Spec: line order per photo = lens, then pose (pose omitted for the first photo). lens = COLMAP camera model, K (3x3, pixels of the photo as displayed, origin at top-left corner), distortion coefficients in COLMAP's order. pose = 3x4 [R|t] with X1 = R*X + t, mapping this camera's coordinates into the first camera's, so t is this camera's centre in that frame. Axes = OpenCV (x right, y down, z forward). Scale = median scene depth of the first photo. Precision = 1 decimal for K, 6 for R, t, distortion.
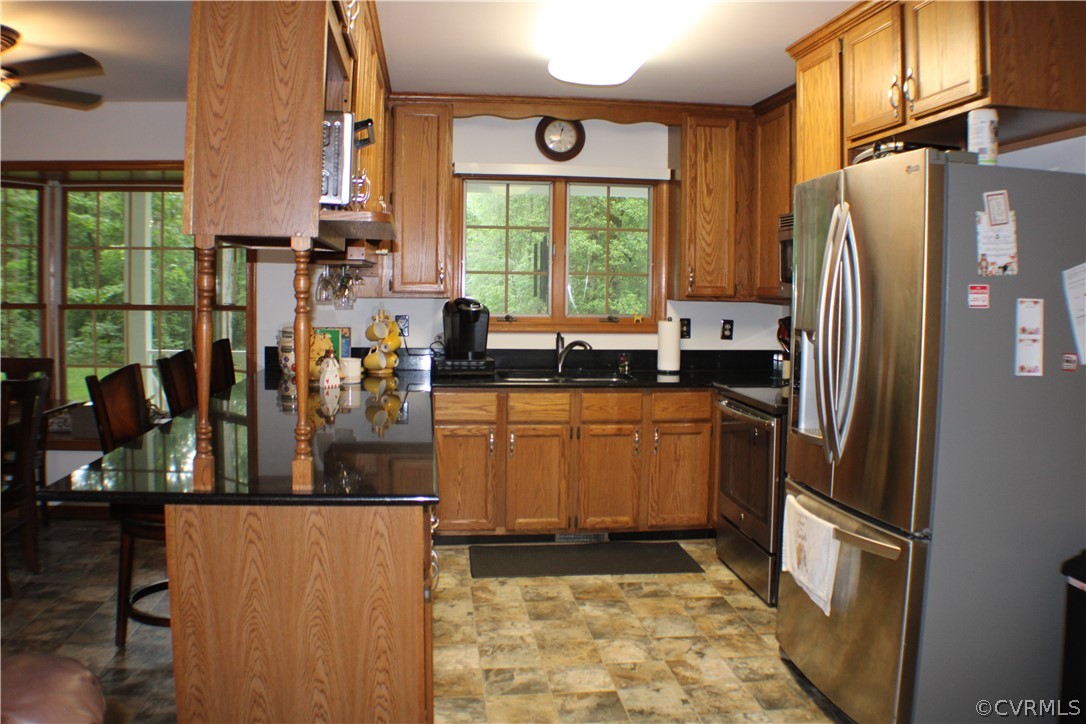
lens RADIAL K [[951.5, 0, 543.5], [0, 951.5, 341.0], [0, 0, 1]] dist [-0.195724, 0.003394]
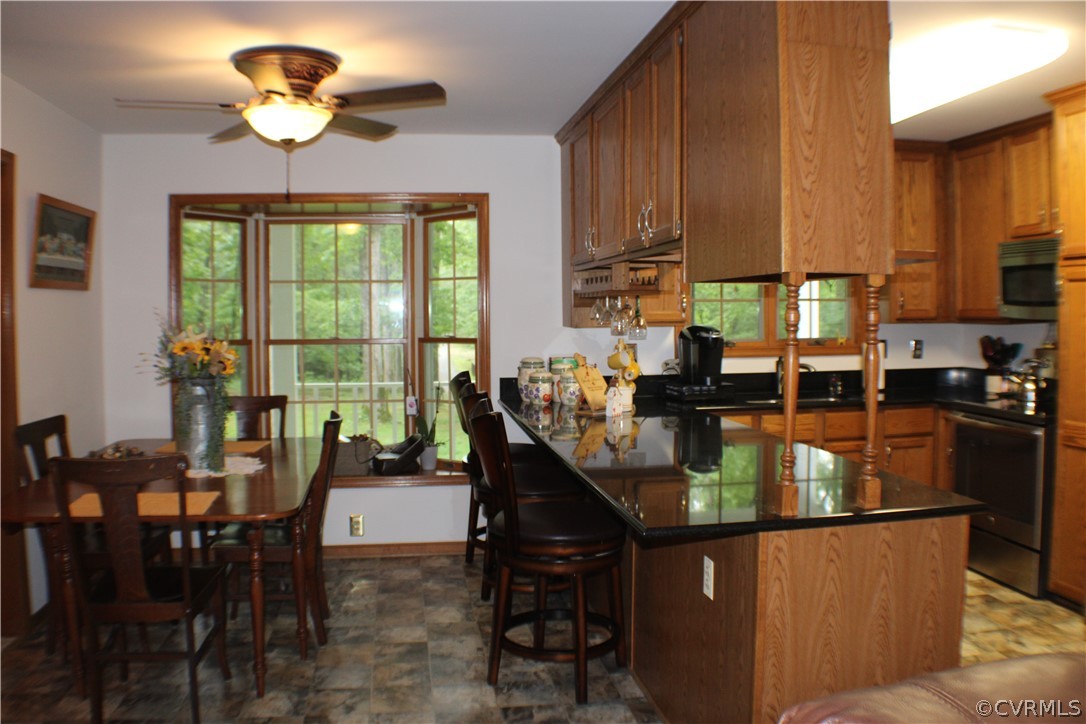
lens RADIAL K [[942.2, 0, 617.4], [0, 942.2, 342.2], [0, 0, 1]] dist [-0.262174, 0.217207]
pose [[0.996873, -0.025244, 0.074882, -0.613617], [0.026978, 0.999388, -0.022247, -0.016341], [-0.074275, 0.024198, 0.996944, -0.037902]]
